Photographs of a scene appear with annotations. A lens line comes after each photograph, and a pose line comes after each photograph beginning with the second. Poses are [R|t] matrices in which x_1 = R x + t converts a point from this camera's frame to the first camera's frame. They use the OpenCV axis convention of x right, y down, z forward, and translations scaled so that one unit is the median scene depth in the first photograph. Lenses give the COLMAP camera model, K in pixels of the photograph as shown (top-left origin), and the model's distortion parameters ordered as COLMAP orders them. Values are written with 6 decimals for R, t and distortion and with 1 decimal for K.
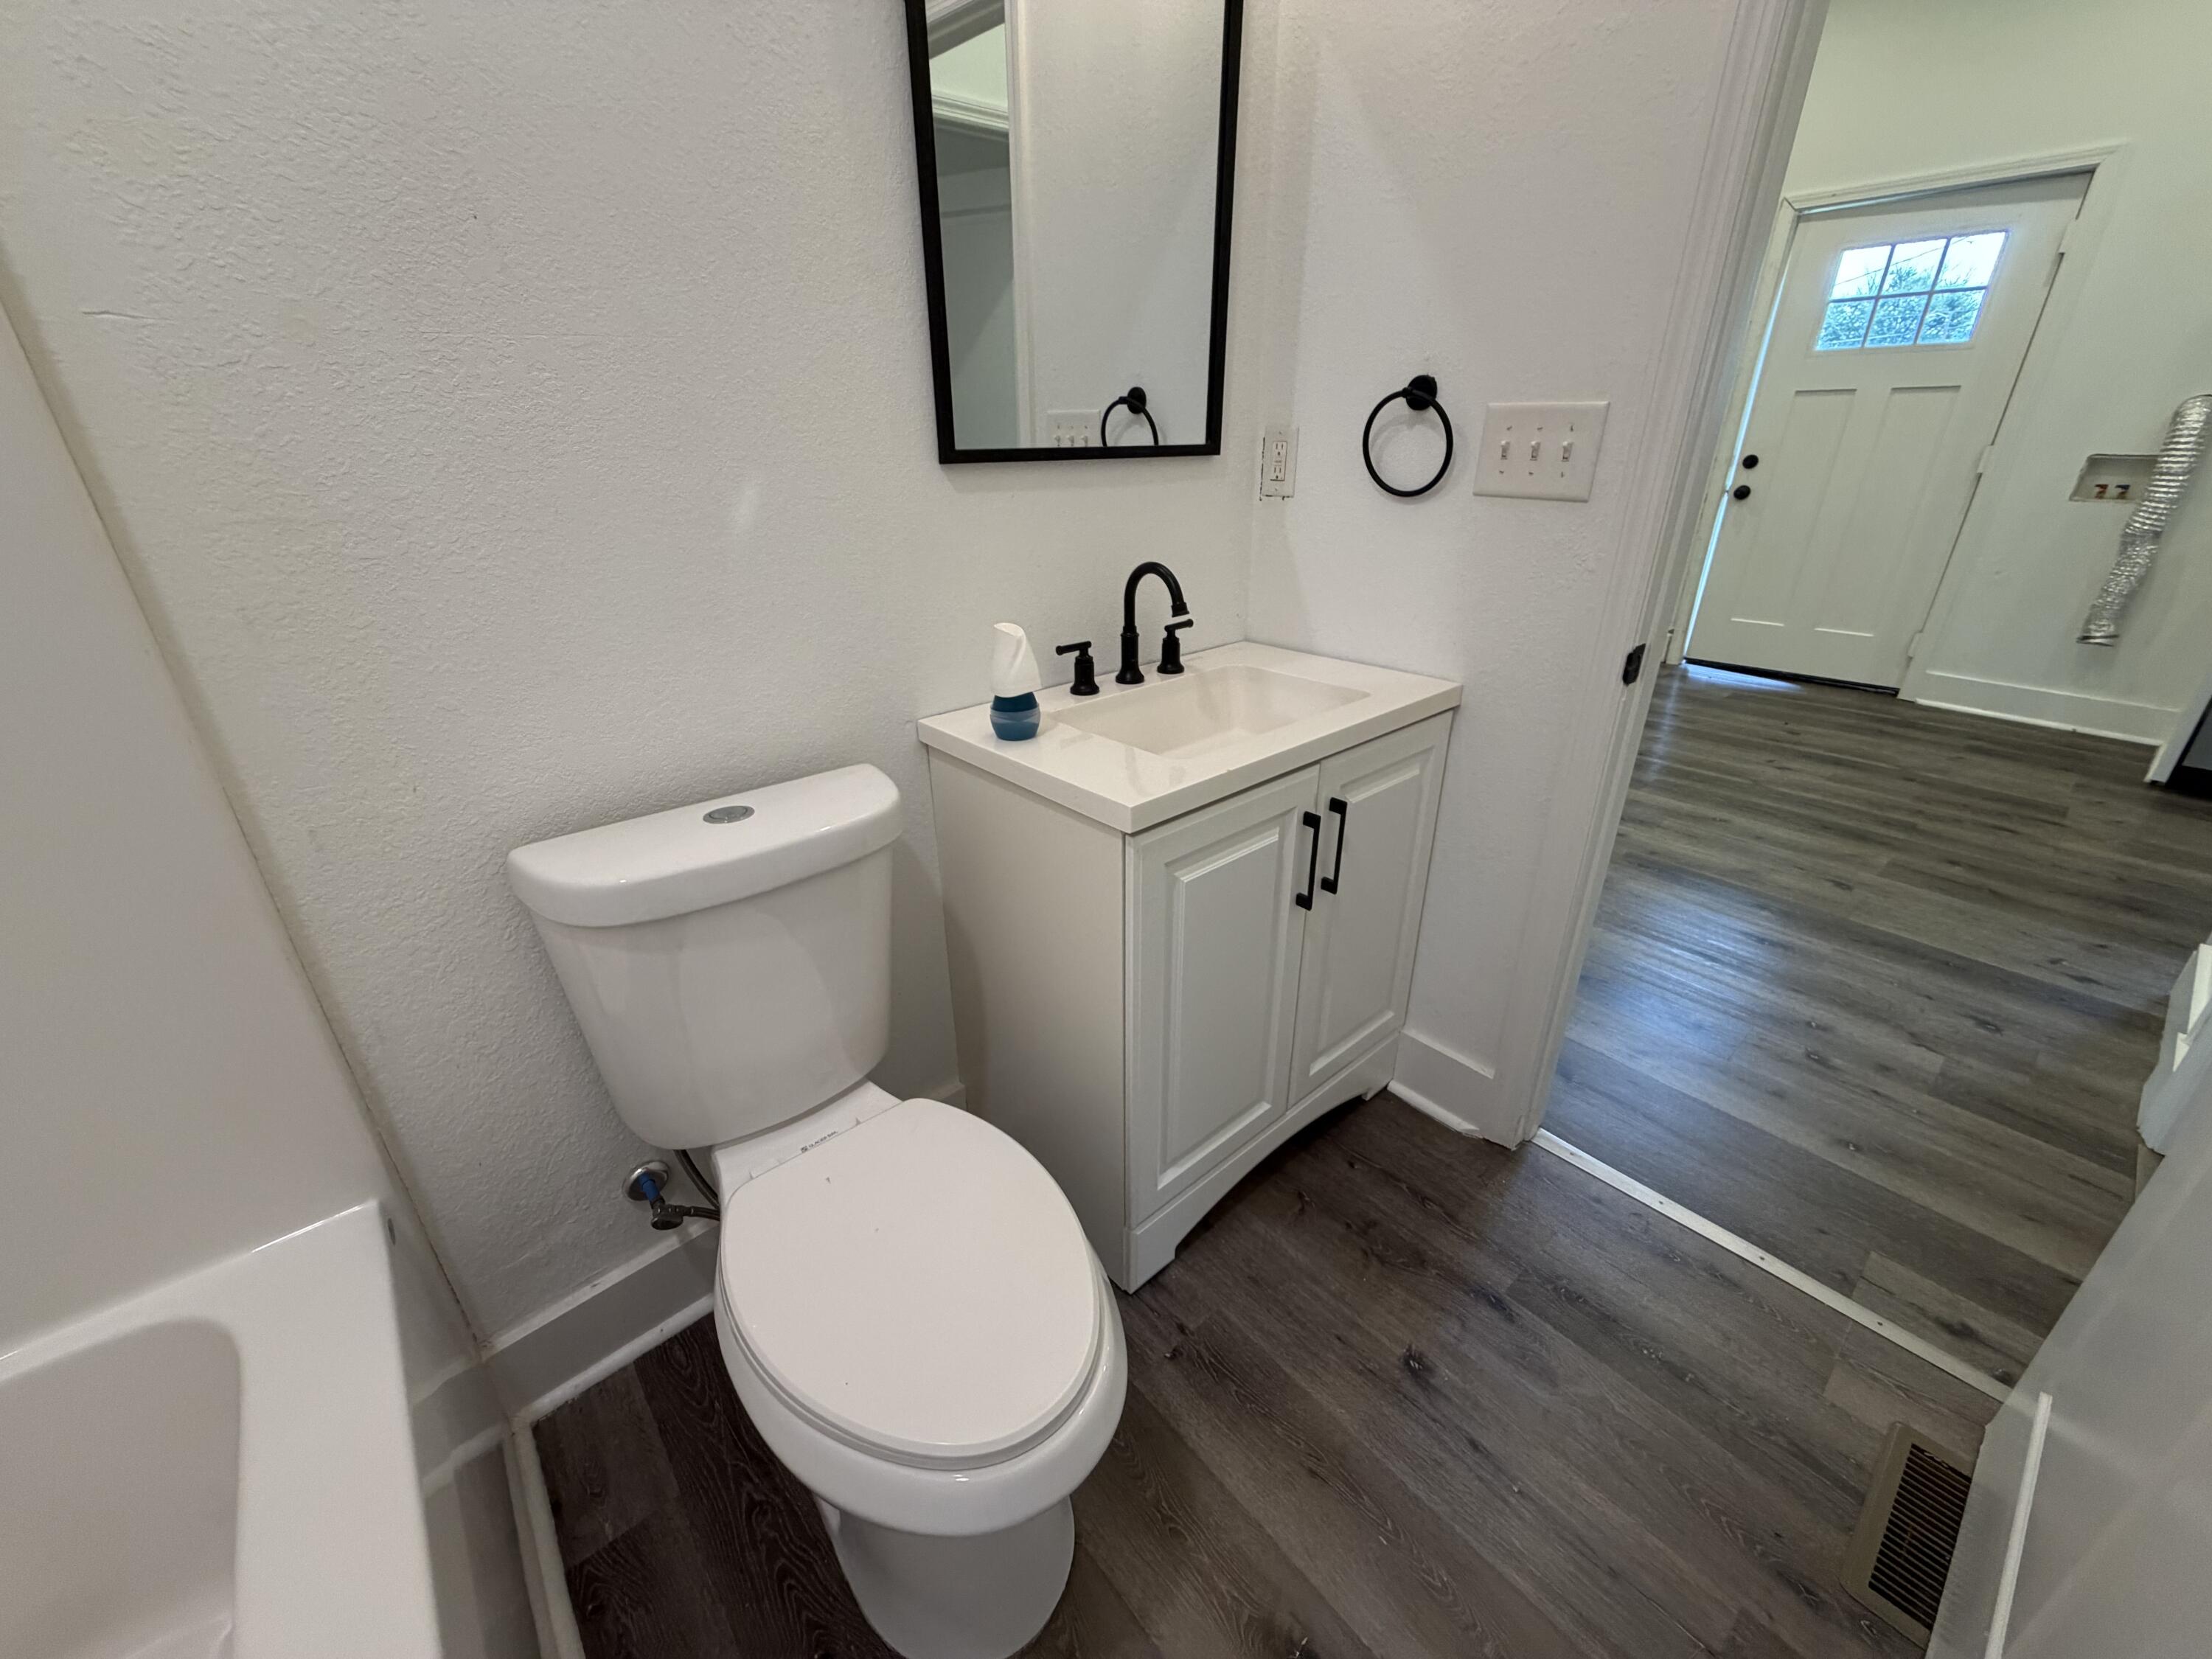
lens RADIAL K [[877.9, 0, 1101.5], [0, 877.9, 829.6], [0, 0, 1]] dist [-0.000143, 0.000267]
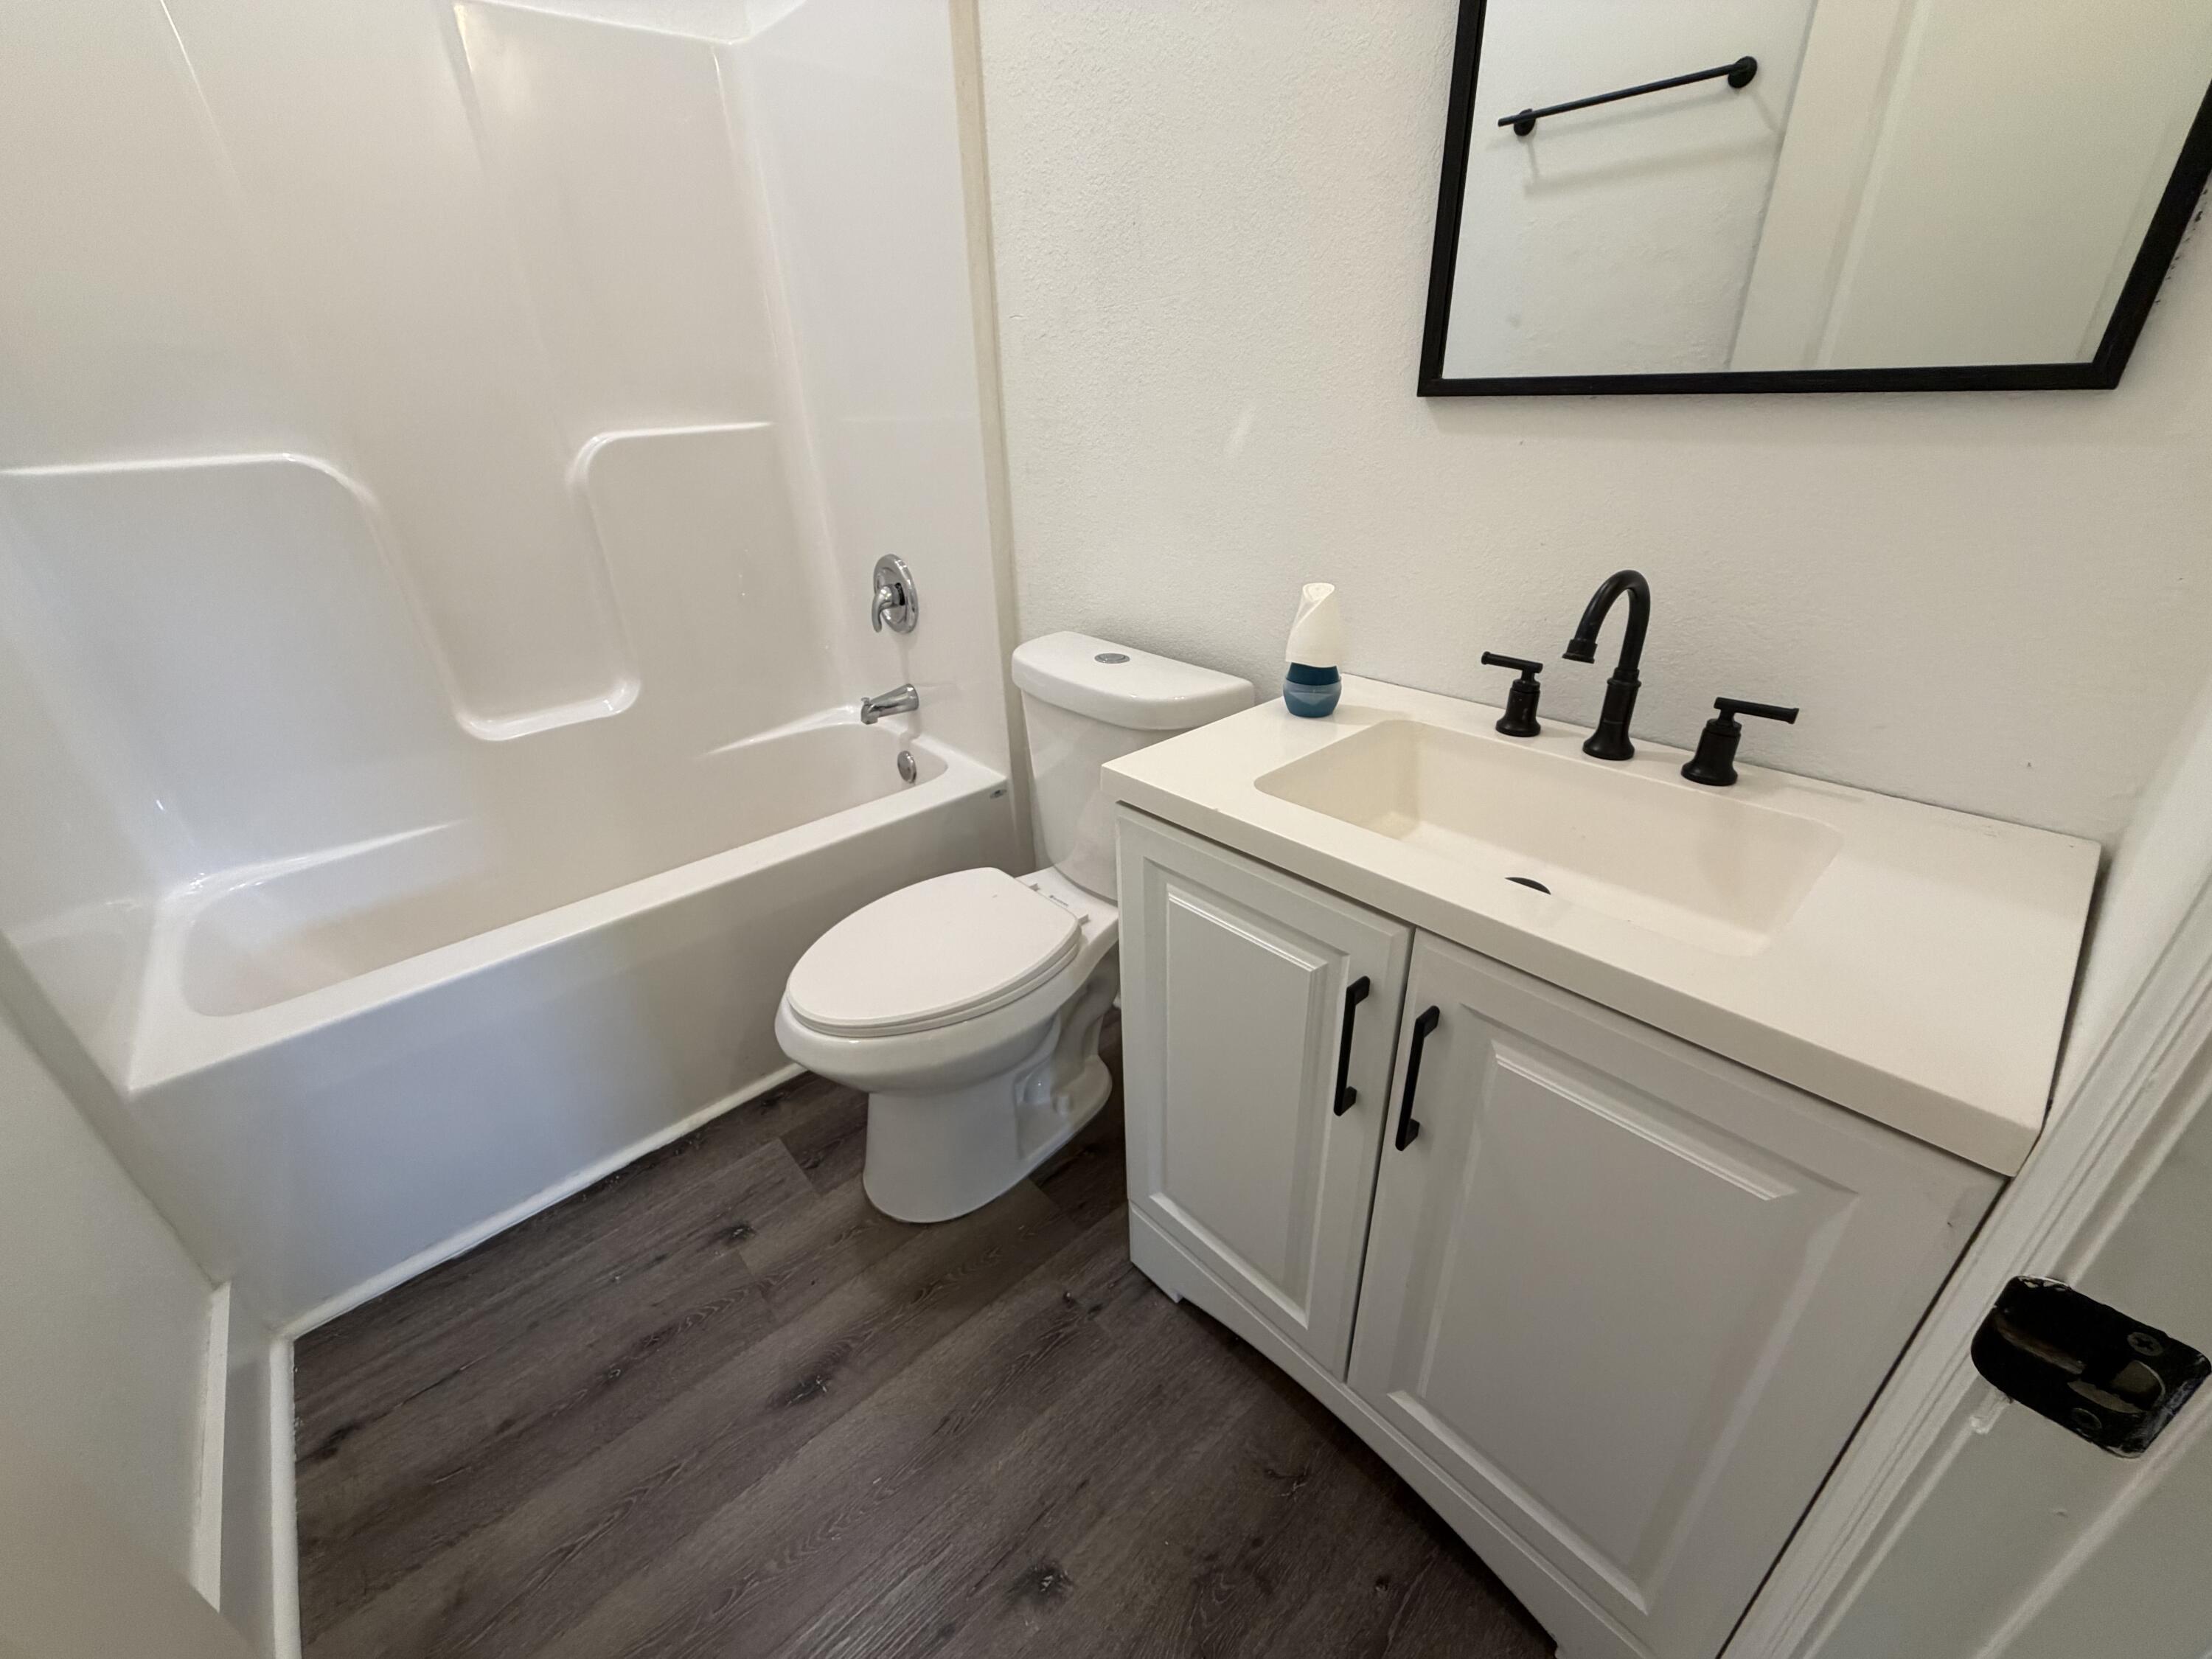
lens RADIAL K [[877.9, 0, 1099.2], [0, 877.9, 833.0], [0, 0, 1]] dist [-0.000143, 0.000267]
pose [[0.009350, 0.466020, -0.884725, 0.706640], [-0.381464, 0.819517, 0.427641, -0.288043], [0.924336, 0.333492, 0.185432, 0.635708]]
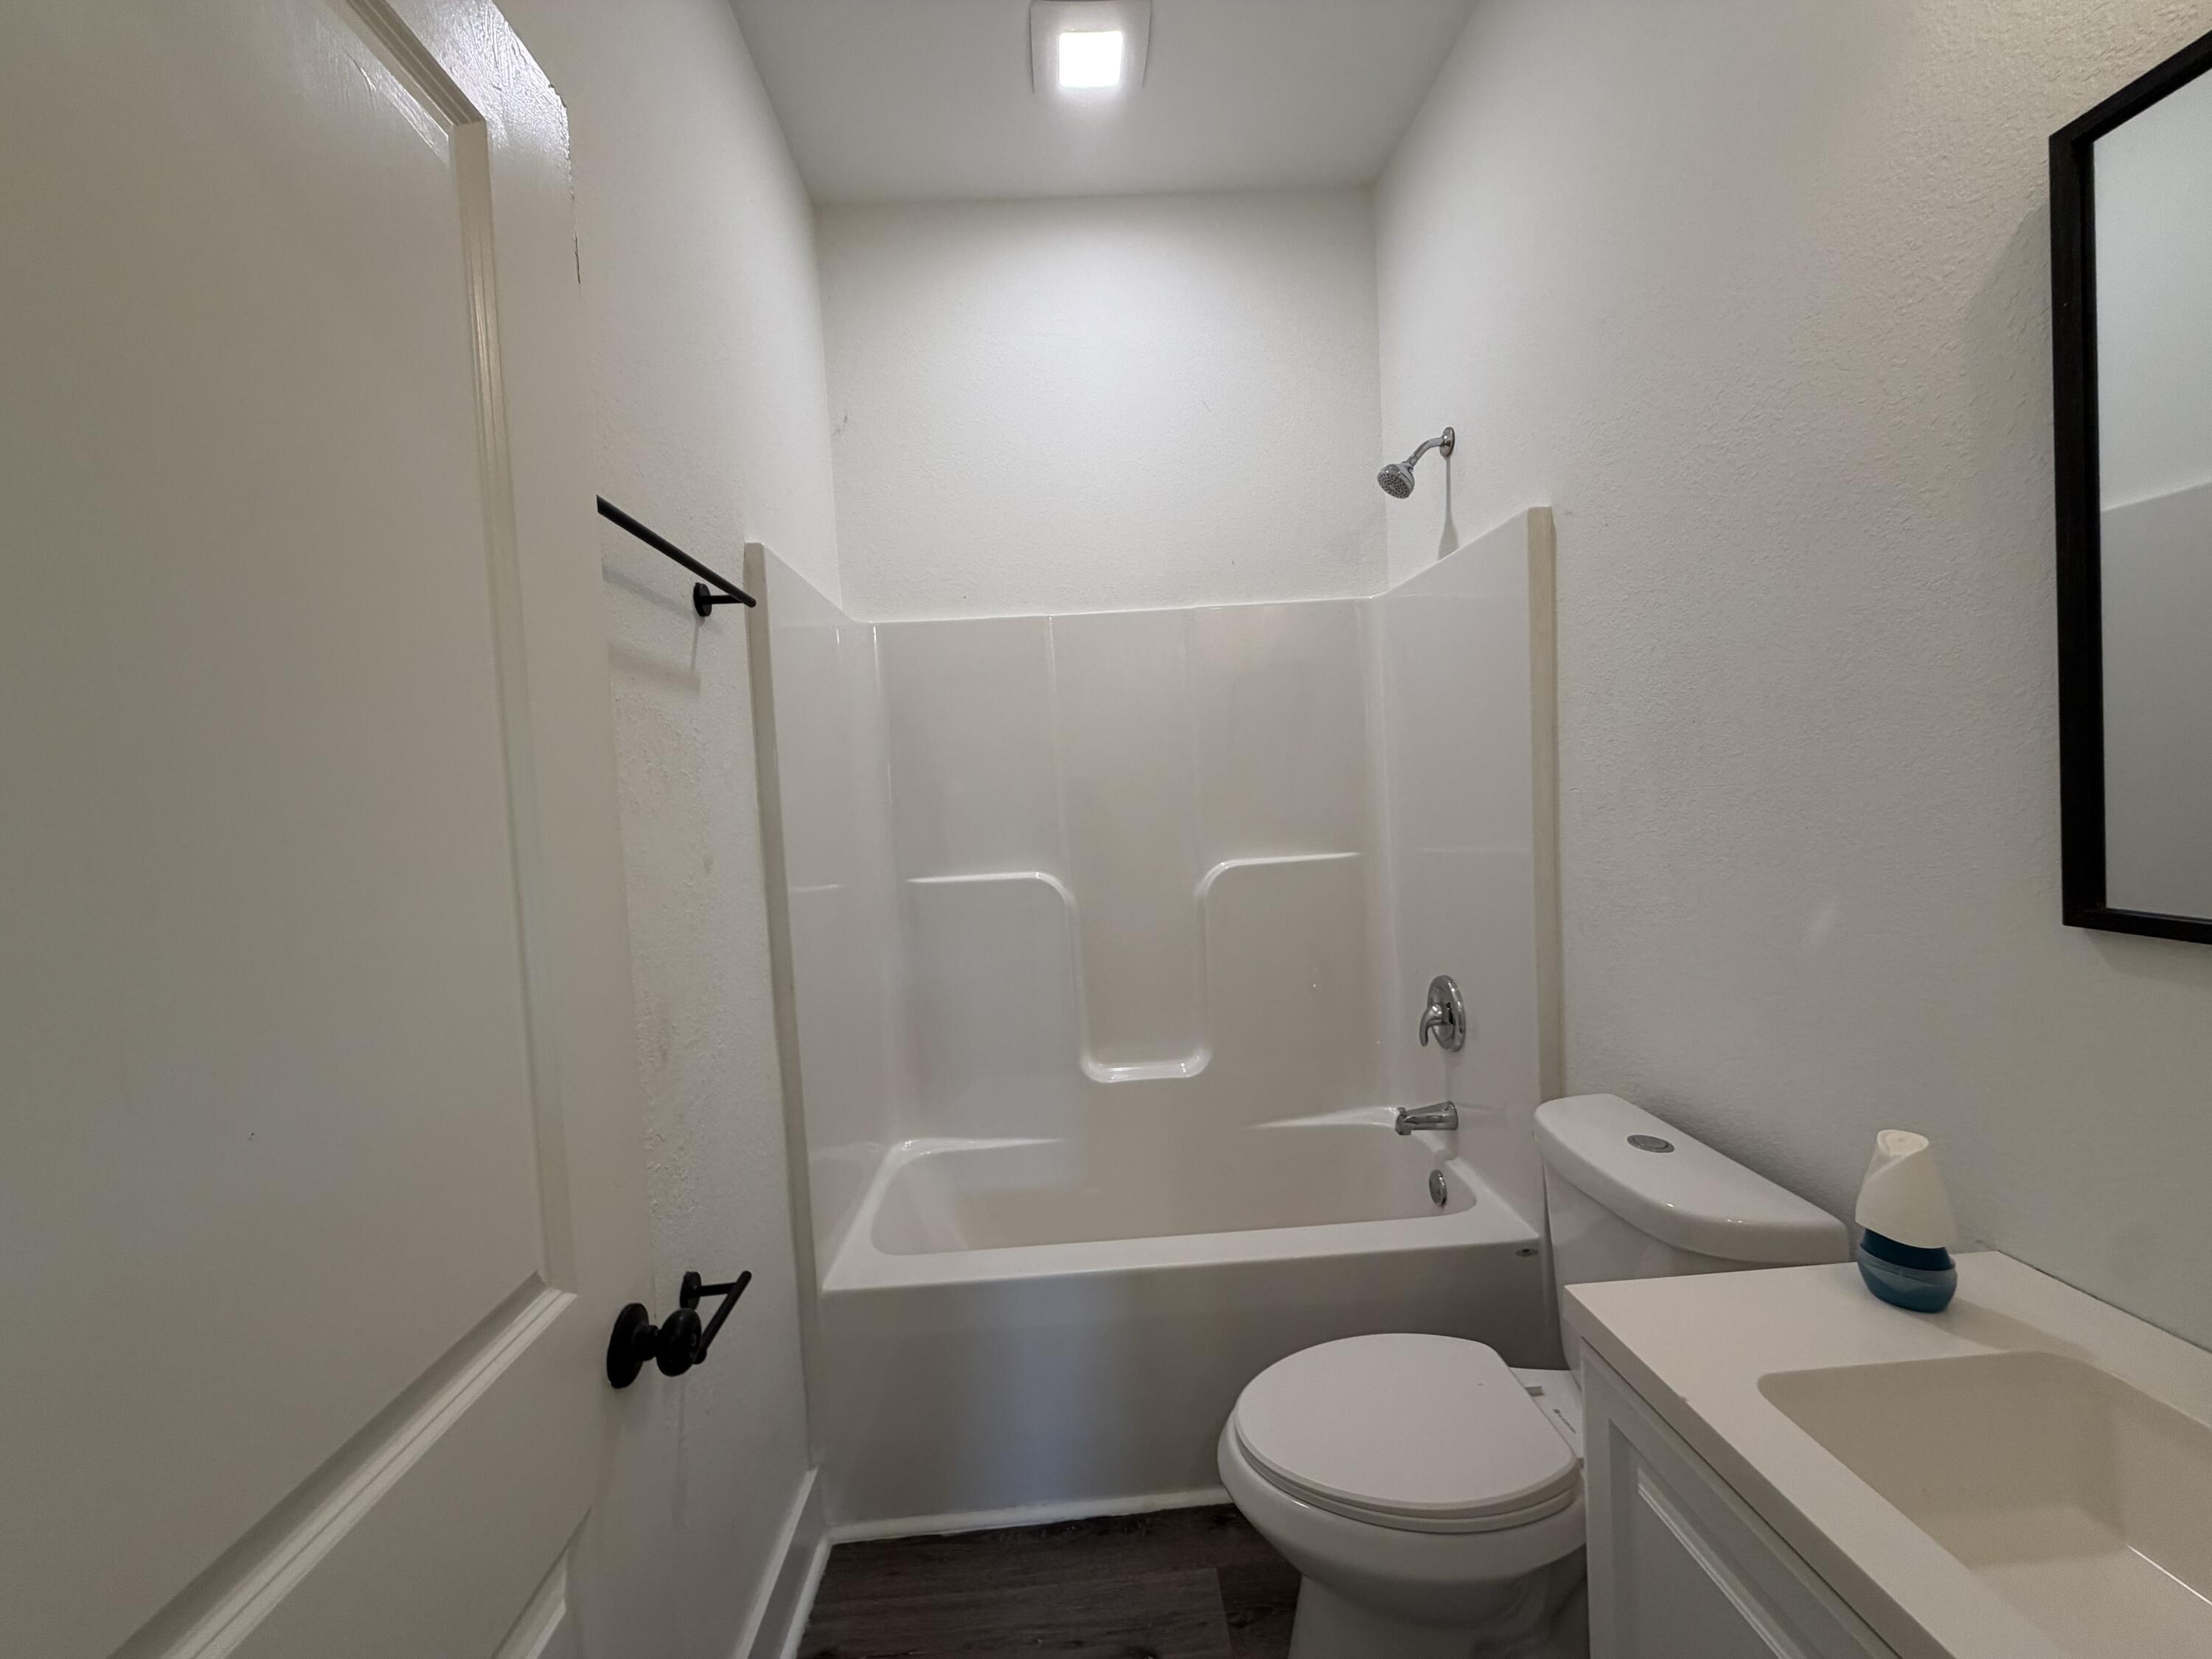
lens RADIAL K [[877.9, 0, 1095.5], [0, 877.9, 834.9], [0, 0, 1]] dist [-0.000143, 0.000267]
pose [[-0.622332, 0.080190, -0.778635, 0.741811], [-0.267248, 0.913198, 0.307649, -0.444329], [0.735718, 0.399549, -0.546882, 0.721746]]
